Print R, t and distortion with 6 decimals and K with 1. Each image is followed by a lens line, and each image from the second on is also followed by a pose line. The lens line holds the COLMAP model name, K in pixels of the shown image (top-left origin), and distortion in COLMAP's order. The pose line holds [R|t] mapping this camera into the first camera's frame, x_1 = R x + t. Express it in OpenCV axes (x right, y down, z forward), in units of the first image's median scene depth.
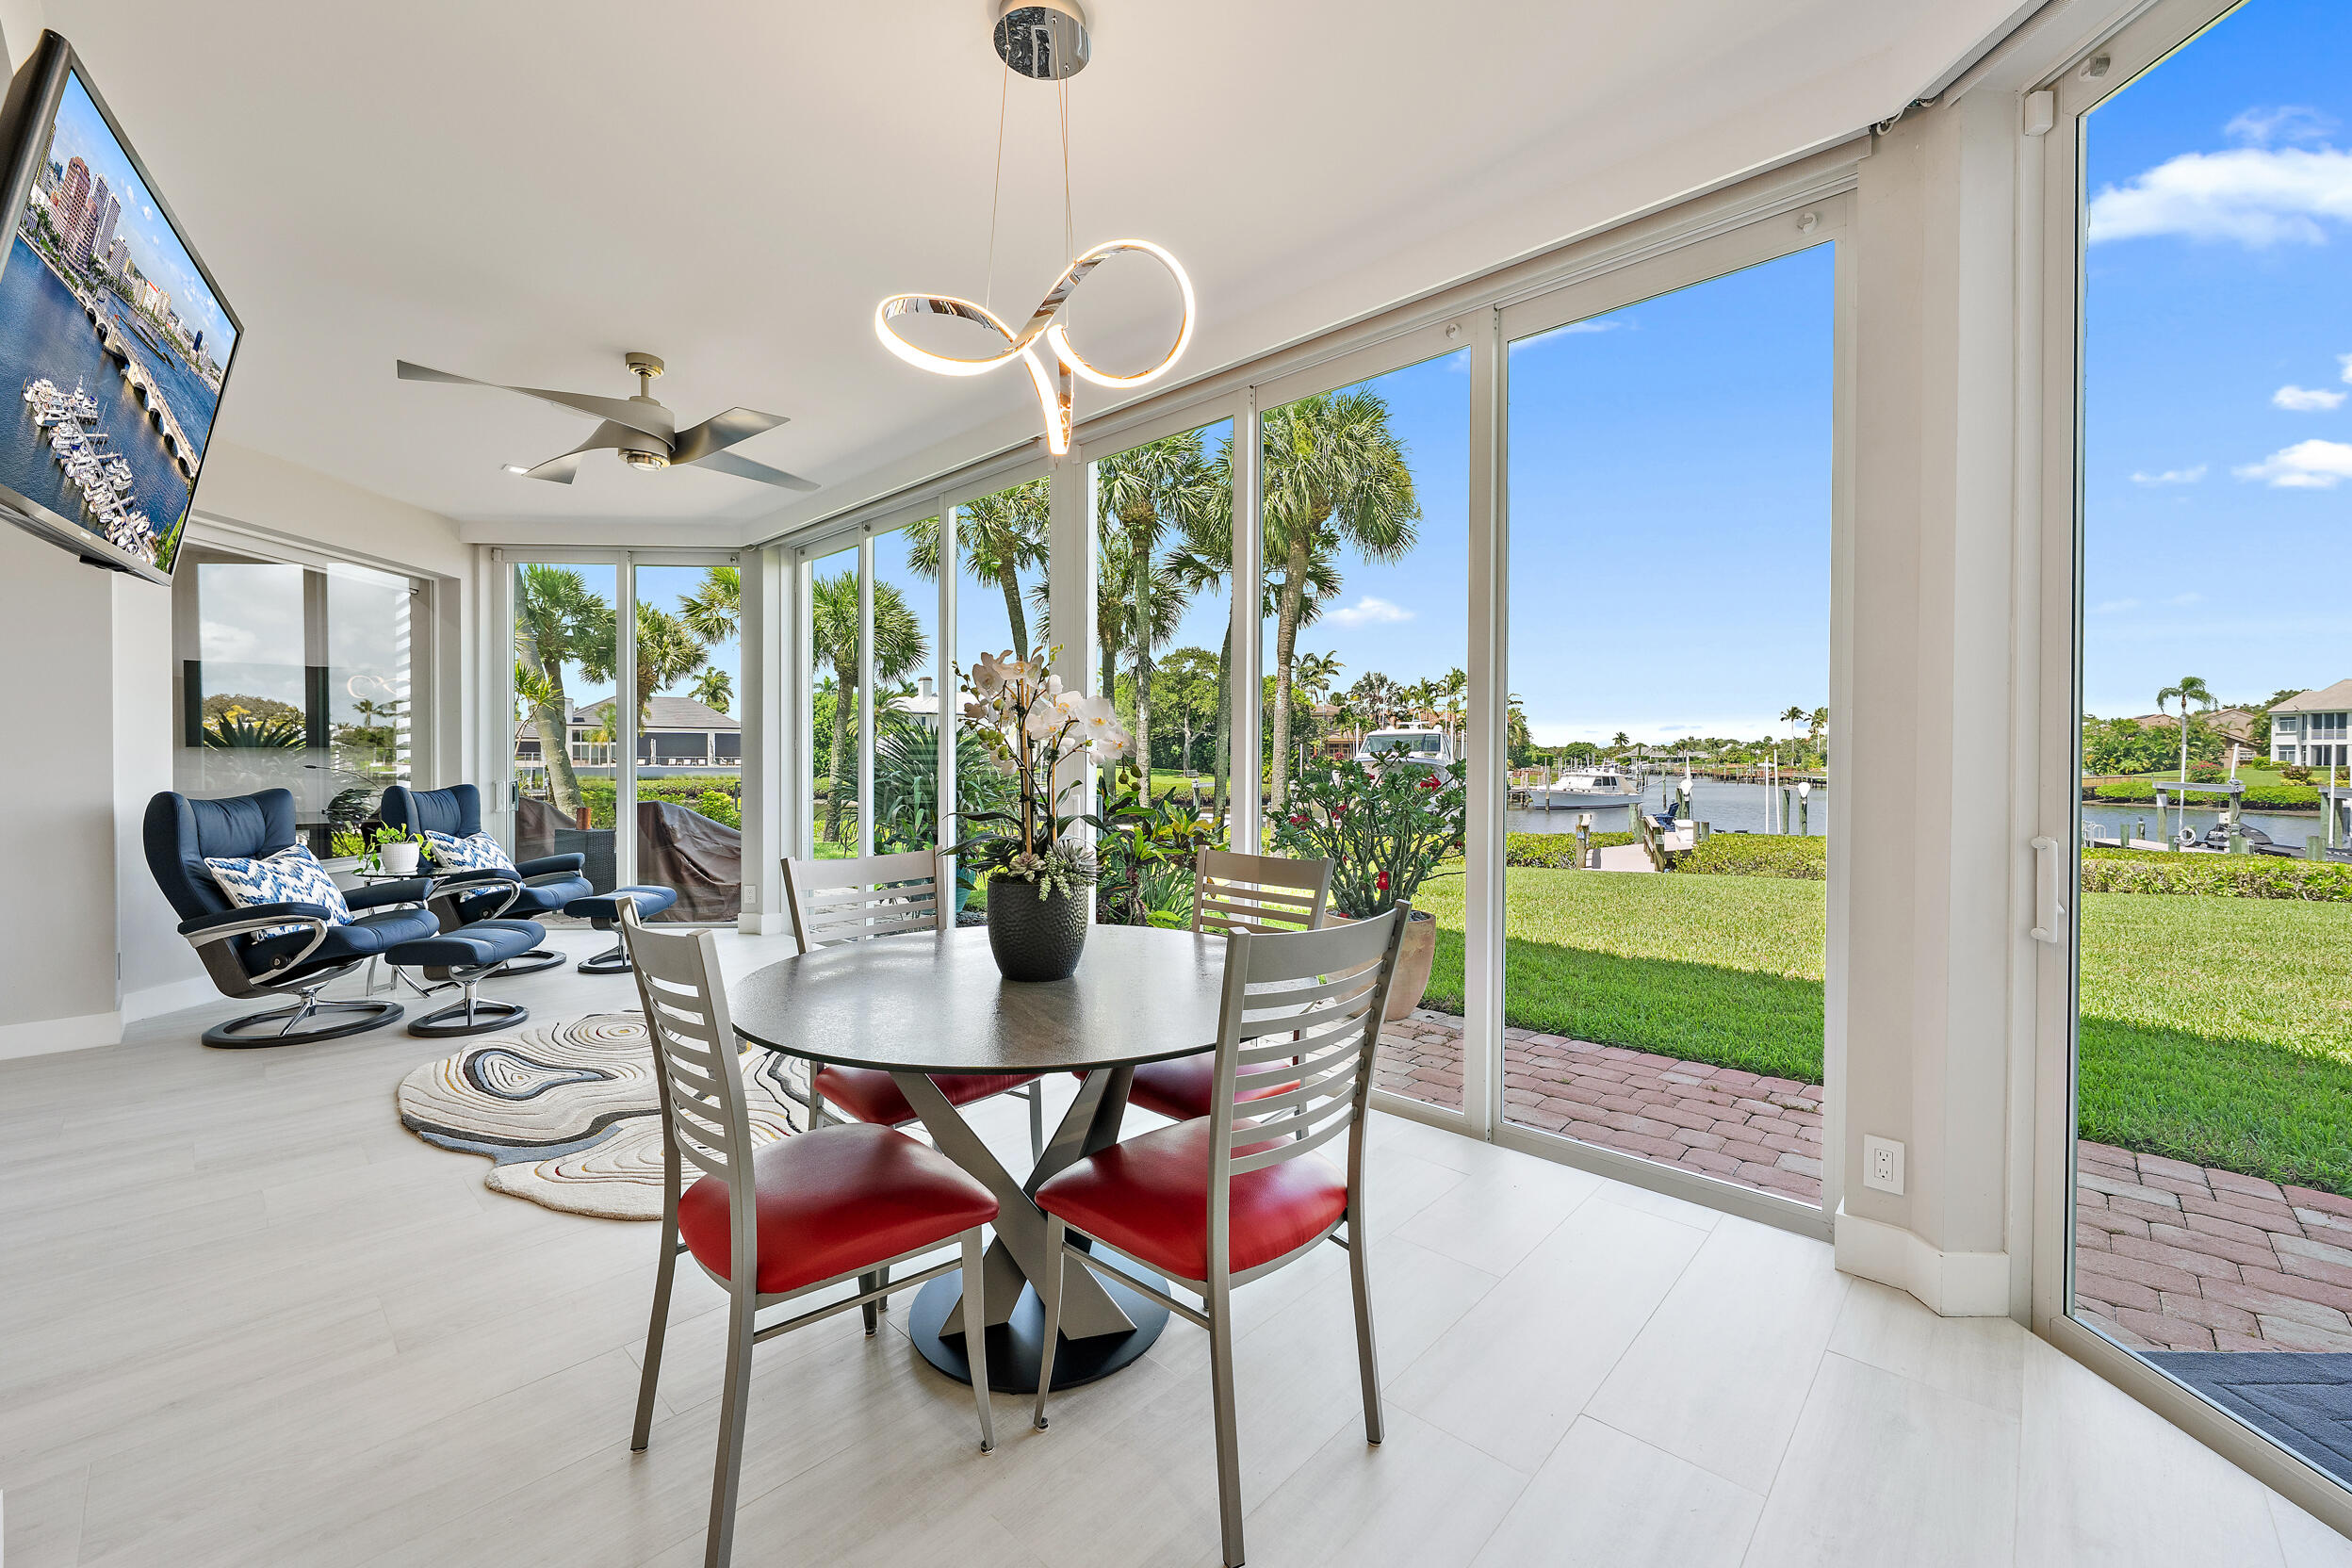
lens RADIAL K [[934.1, 0, 1197.6], [0, 934.1, 768.6], [0, 0, 1]] dist [0.000898, 0.000130]
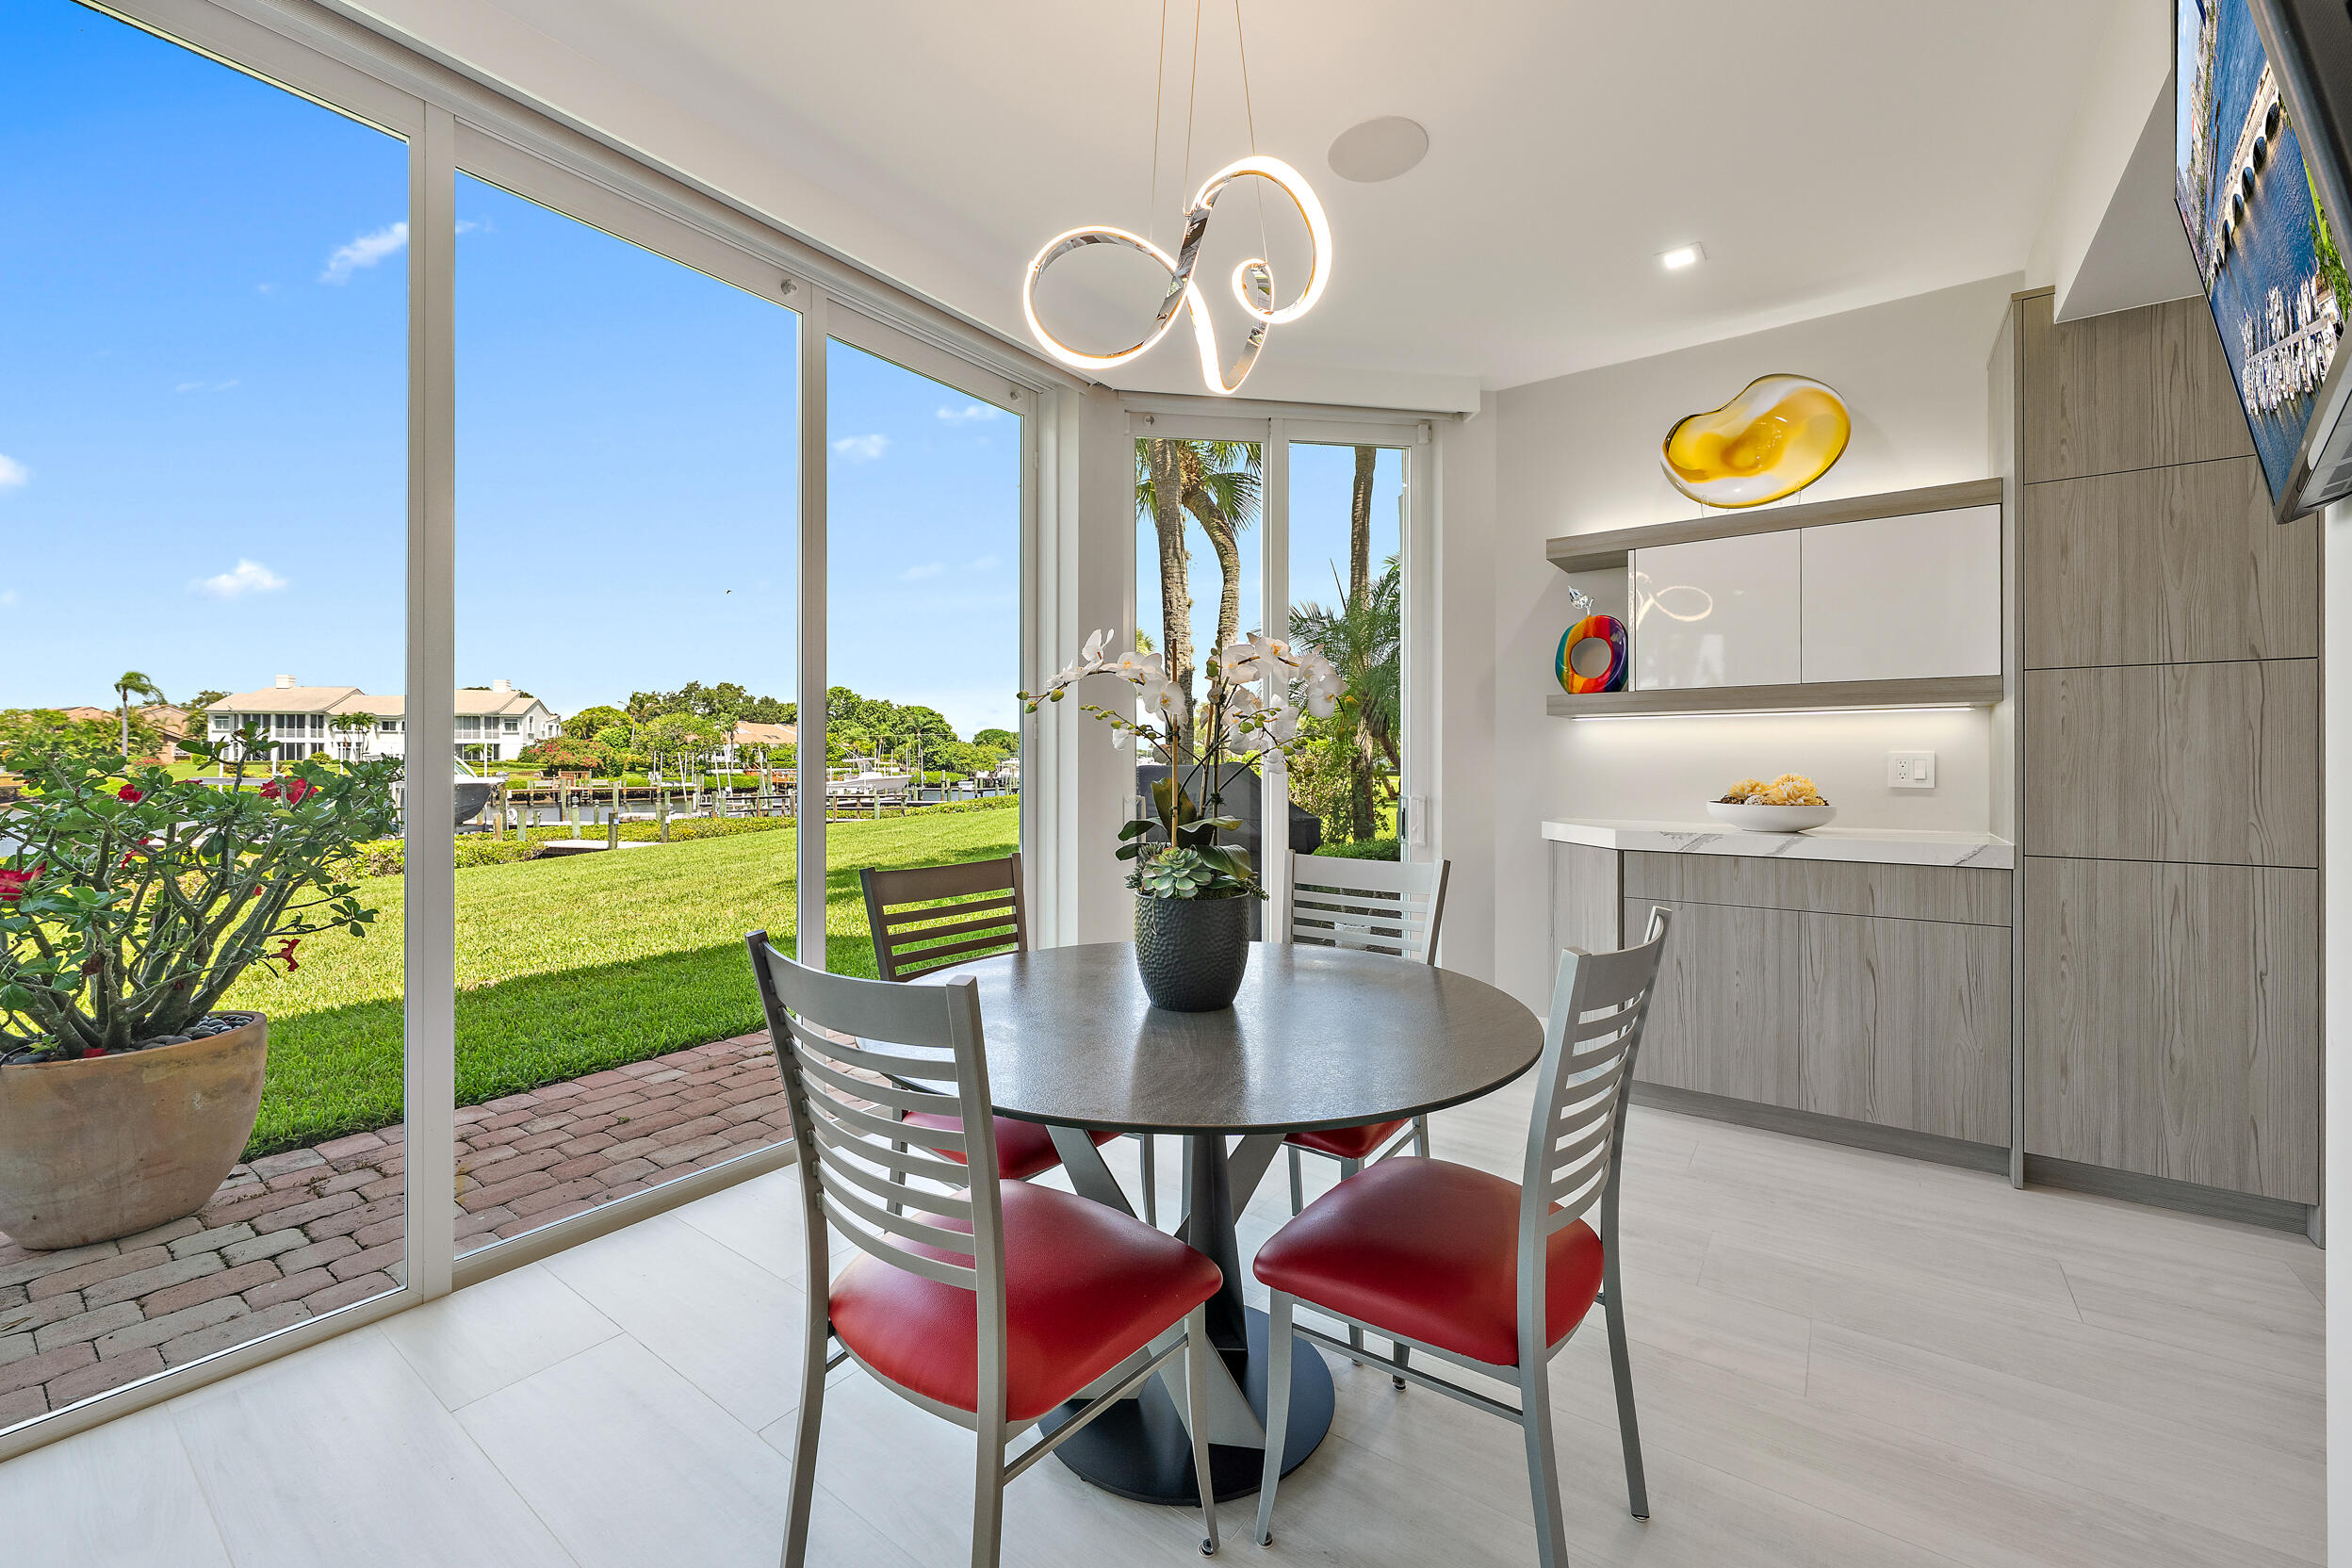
lens RADIAL K [[924.5, 0, 1182.6], [0, 924.5, 756.1], [0, 0, 1]] dist [-0.000176, 0.000359]
pose [[-0.118339, 0.001419, 0.992972, -0.024282], [0.006900, 0.999976, -0.000607, -0.000203], [-0.992949, 0.006780, -0.118346, 0.026177]]
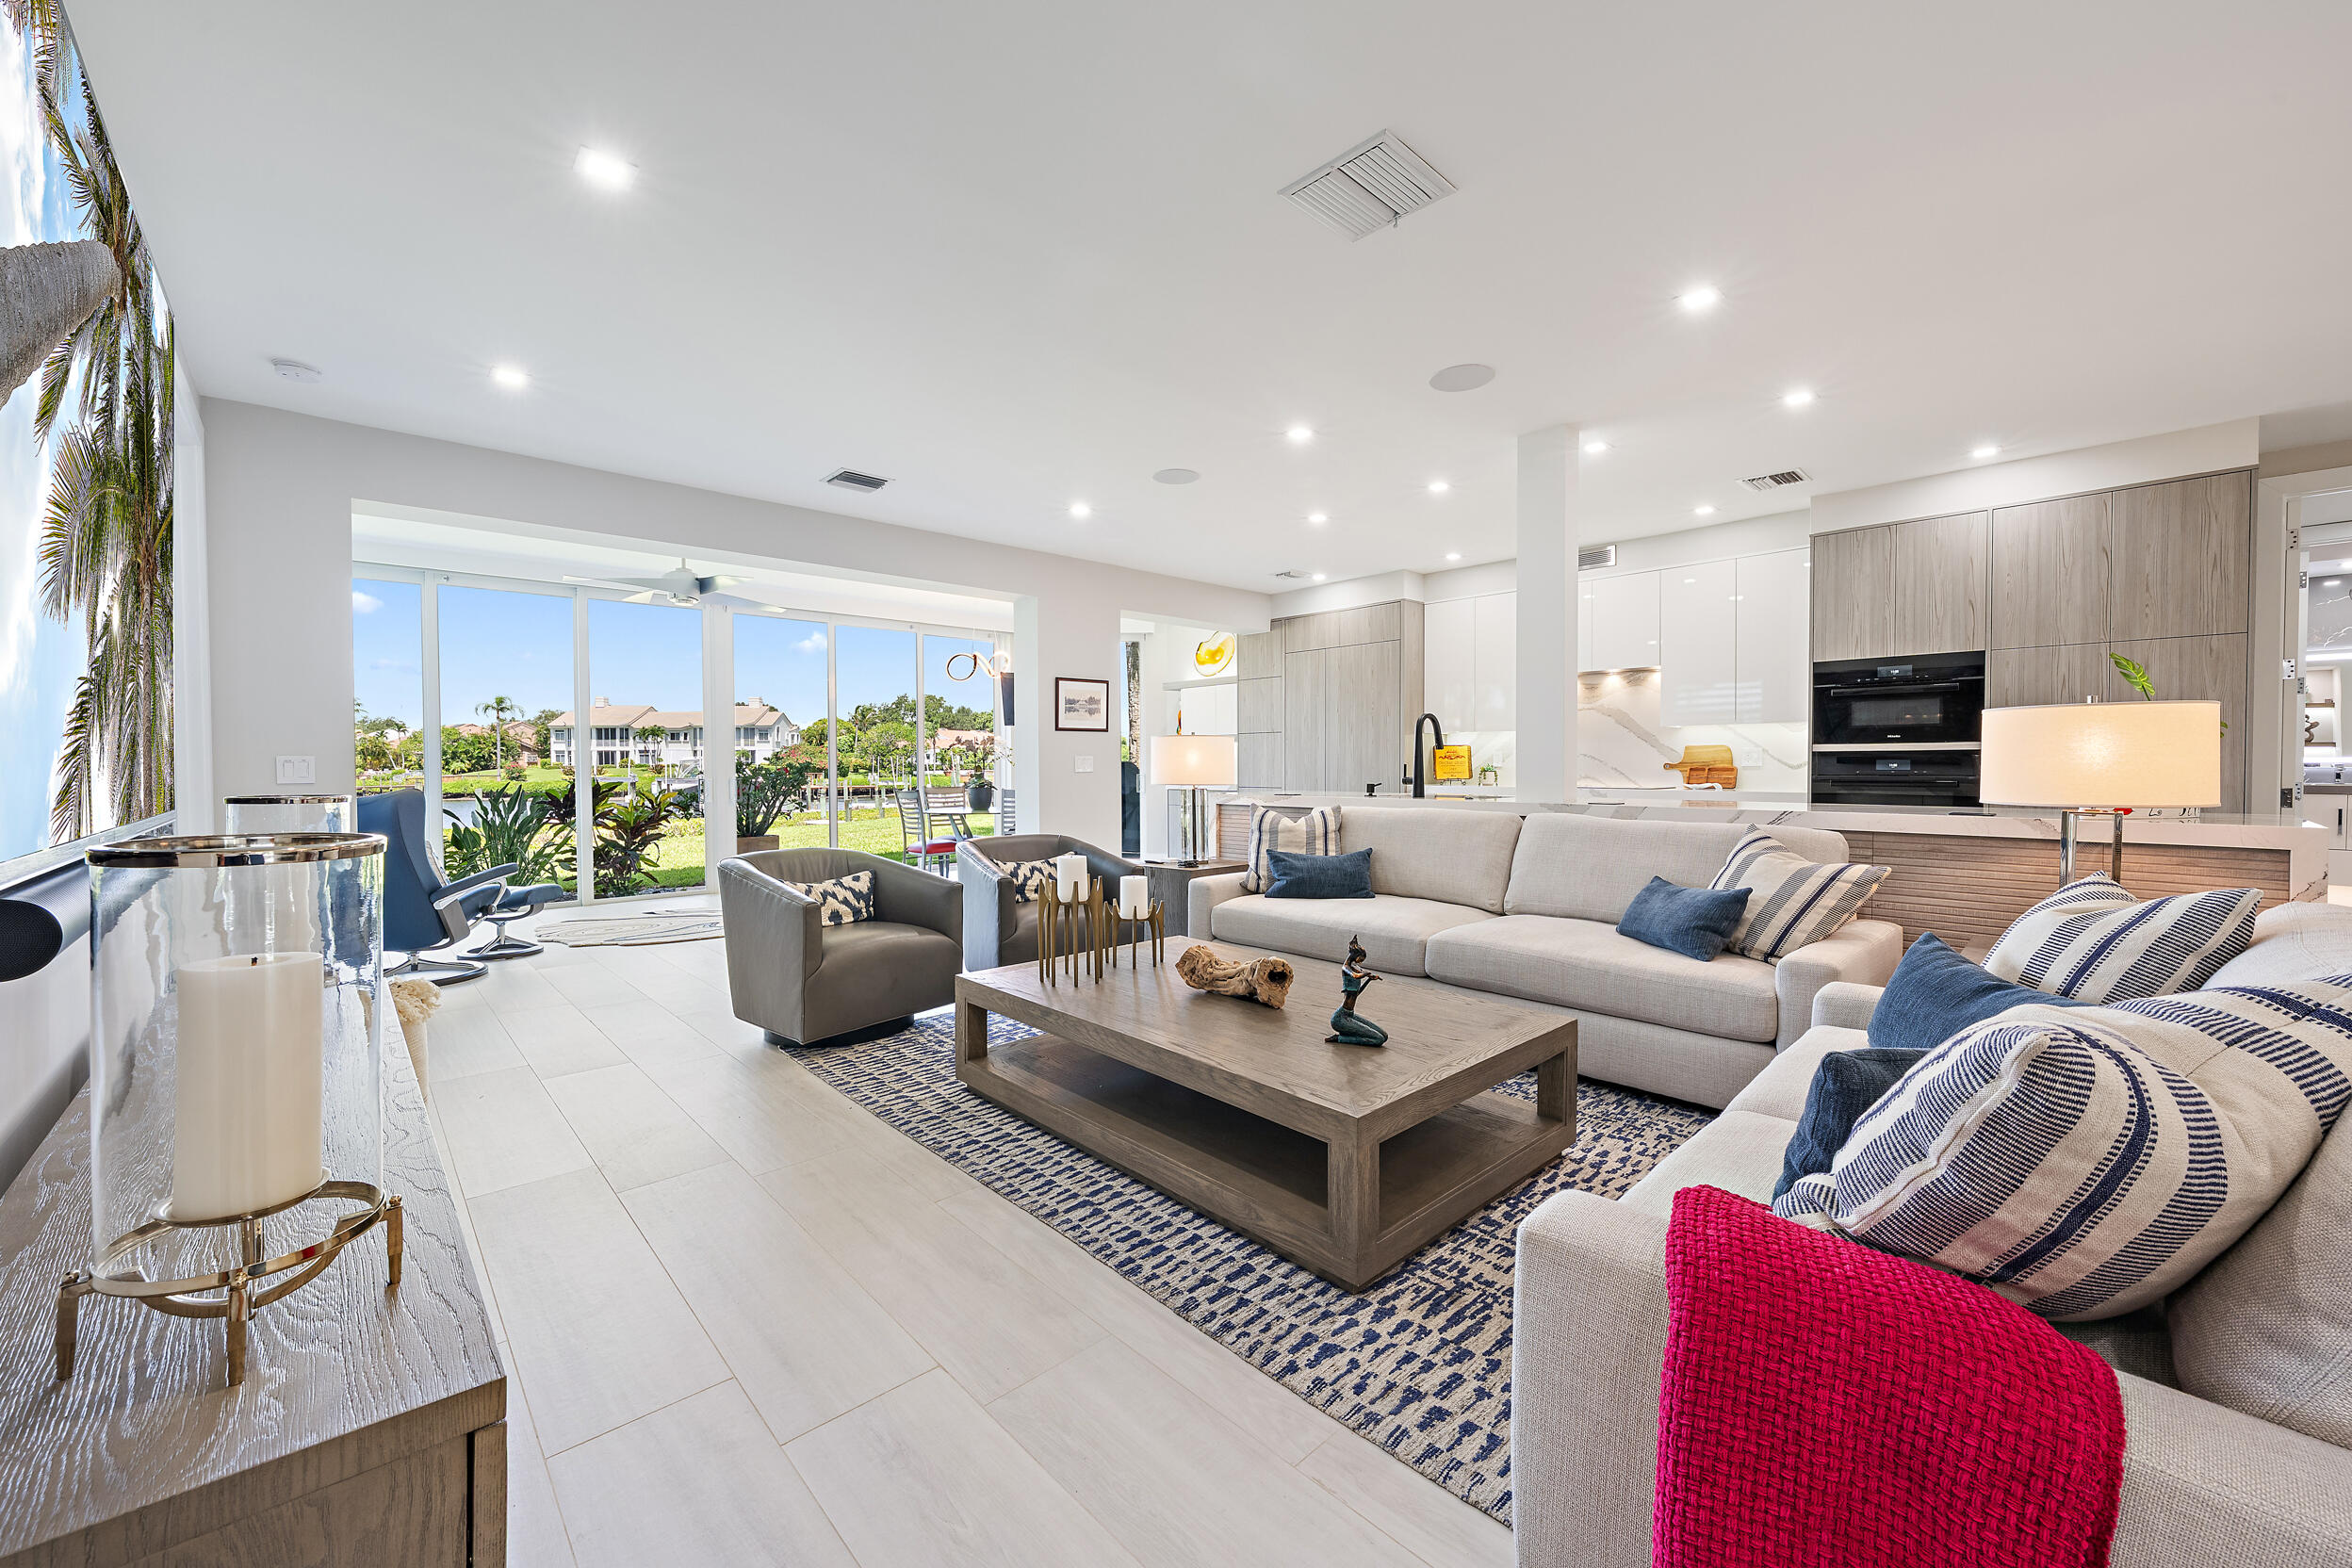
lens RADIAL K [[918.6, 0, 1180.0], [0, 918.6, 780.4], [0, 0, 1]] dist [-0.002152, 0.000035]
pose [[0.077185, -0.023875, 0.996731, -0.100671], [0.013492, 0.999647, 0.022900, -0.000052], [-0.996926, 0.011681, 0.077479, -0.005435]]
